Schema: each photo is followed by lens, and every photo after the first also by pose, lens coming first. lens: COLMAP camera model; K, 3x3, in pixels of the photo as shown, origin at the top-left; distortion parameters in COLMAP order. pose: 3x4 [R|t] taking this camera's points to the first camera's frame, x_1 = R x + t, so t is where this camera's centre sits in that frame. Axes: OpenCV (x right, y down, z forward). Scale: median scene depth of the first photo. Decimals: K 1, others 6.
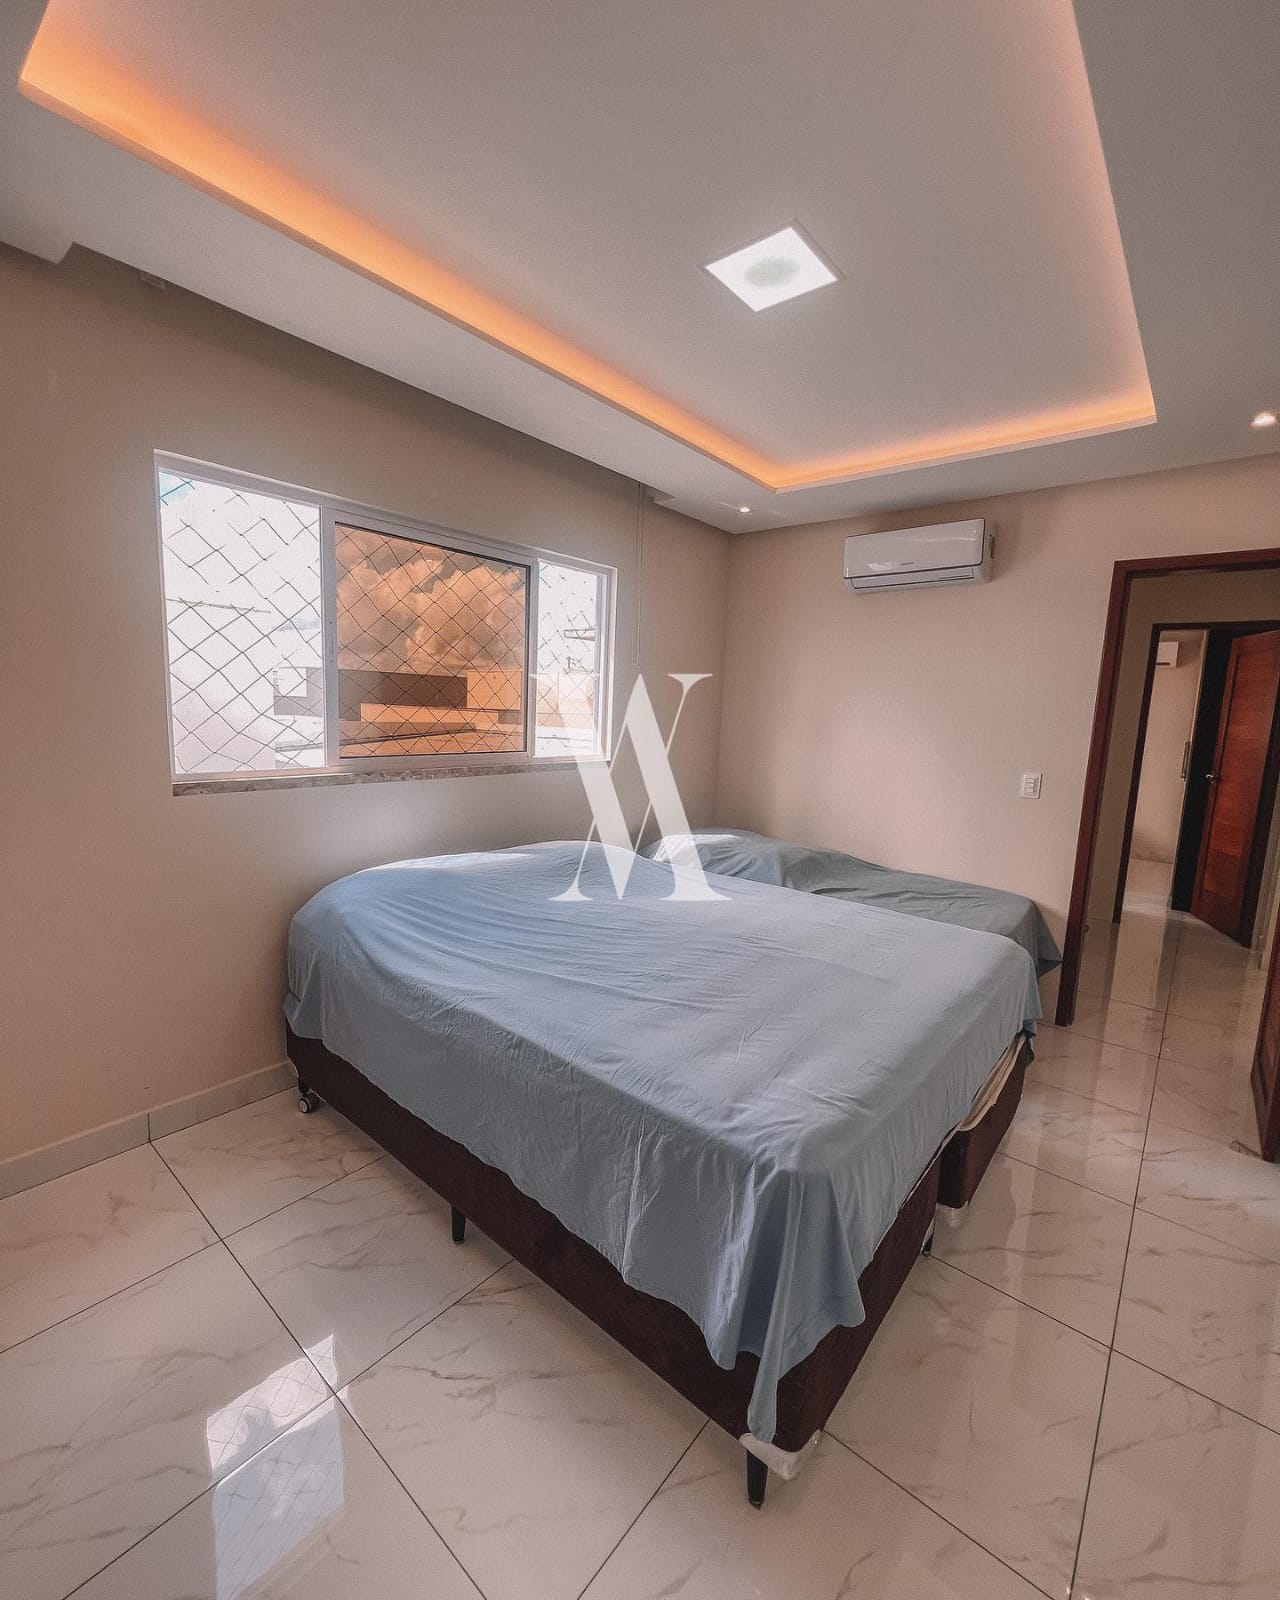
lens RADIAL K [[679.5, 0, 634.0], [0, 679.5, 803.6], [0, 0, 1]] dist [-0.002638, -0.000205]
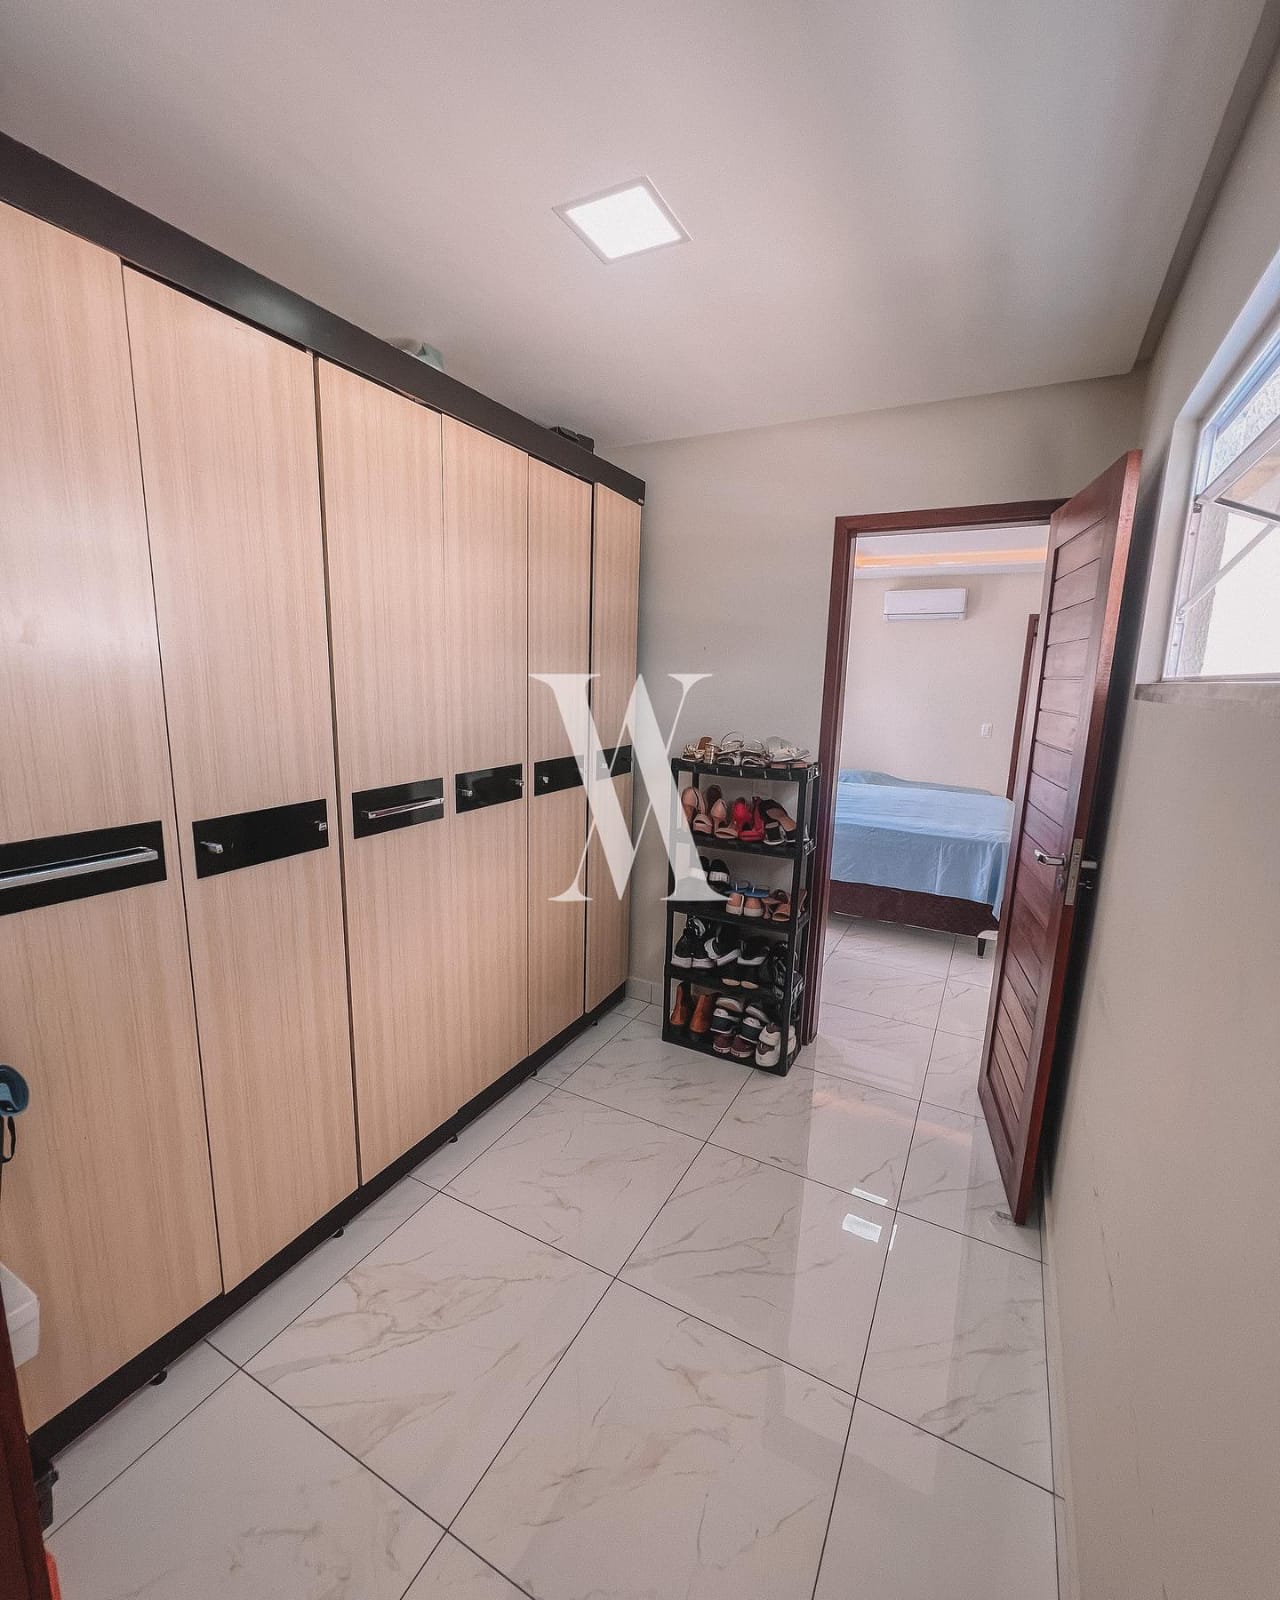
lens RADIAL K [[679.5, 0, 645.9], [0, 679.5, 798.8], [0, 0, 1]] dist [-0.002638, -0.000205]
pose [[0.975754, -0.043565, 0.214492, -1.894013], [0.033354, 0.998142, 0.050998, 0.087547], [-0.216315, -0.042607, 0.975394, -1.618684]]
